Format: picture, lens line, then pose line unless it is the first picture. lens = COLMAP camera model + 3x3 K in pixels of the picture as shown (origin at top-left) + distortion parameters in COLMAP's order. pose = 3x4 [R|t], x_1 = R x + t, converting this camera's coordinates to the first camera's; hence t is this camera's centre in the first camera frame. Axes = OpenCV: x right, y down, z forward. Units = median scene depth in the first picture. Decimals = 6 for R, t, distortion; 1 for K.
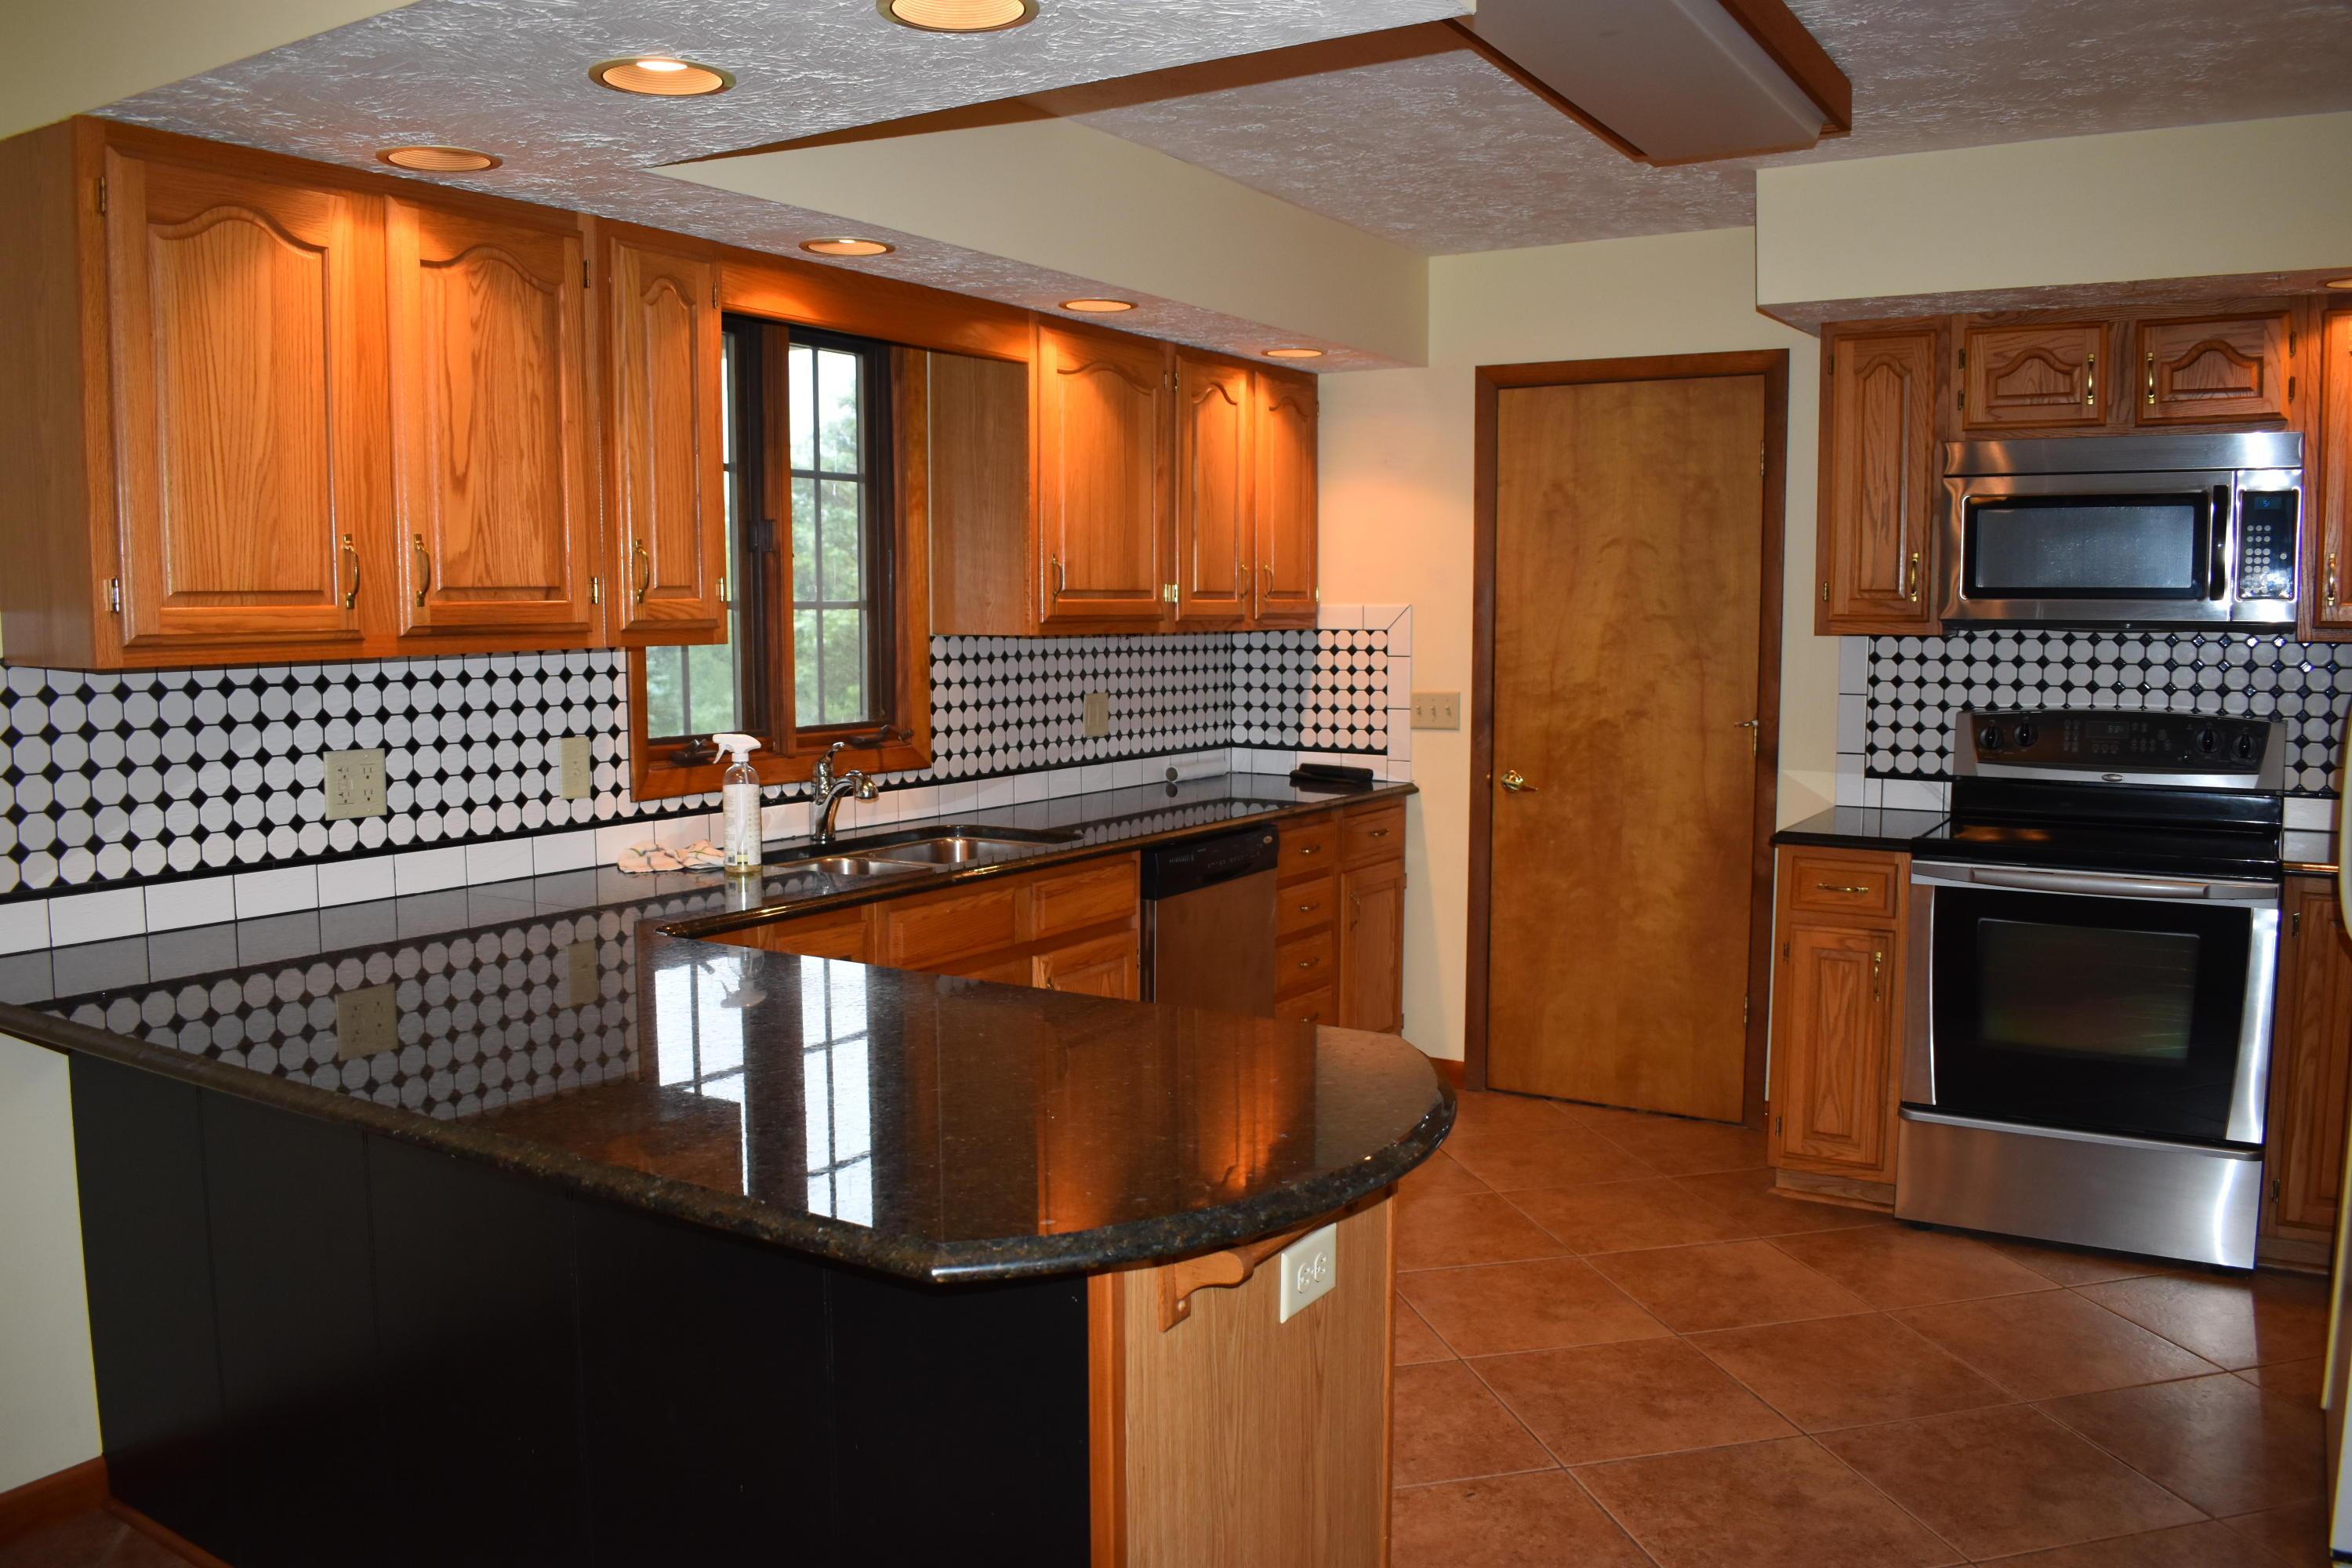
lens RADIAL K [[1836.9, 0, 1176.0], [0, 1836.9, 784.0], [0, 0, 1]] dist [-0.082587, 0.001552]
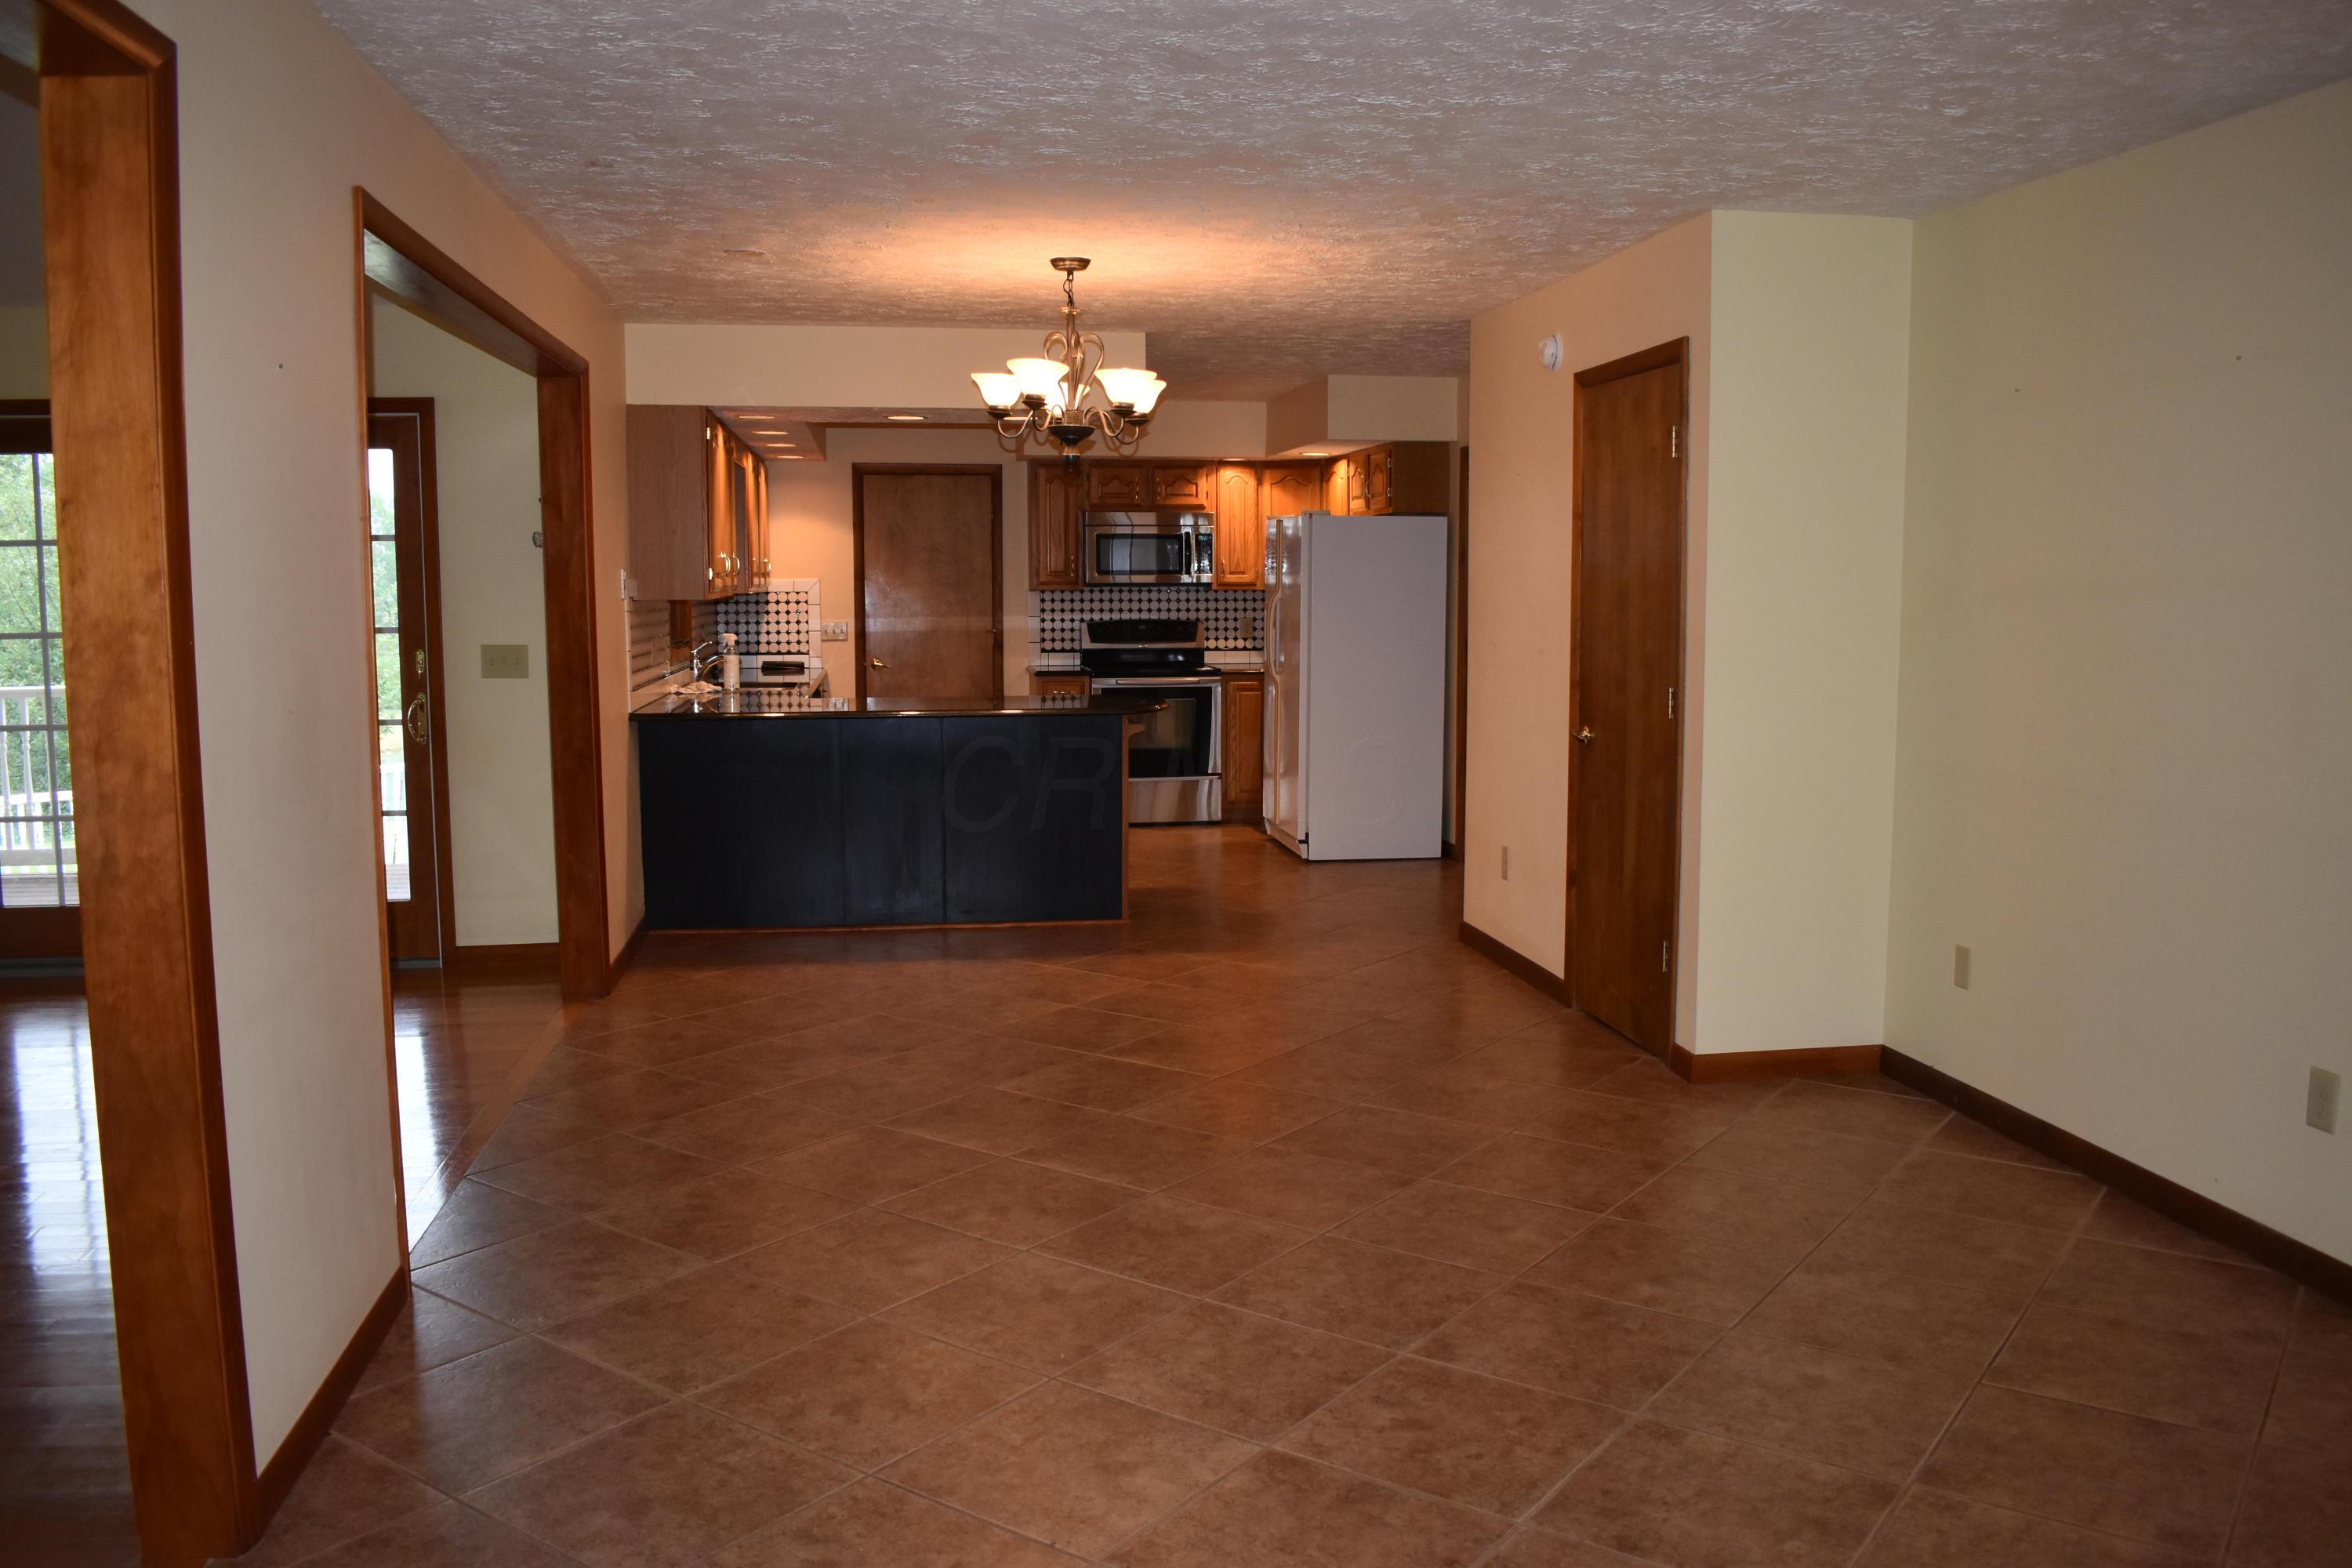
lens RADIAL K [[1836.9, 0, 1176.0], [0, 1836.9, 784.0], [0, 0, 1]] dist [-0.082587, 0.001552]
pose [[0.761358, -0.072174, 0.644302, -1.003394], [0.063455, 0.997308, 0.036734, 0.088030], [-0.645219, 0.012916, 0.763888, -0.887345]]
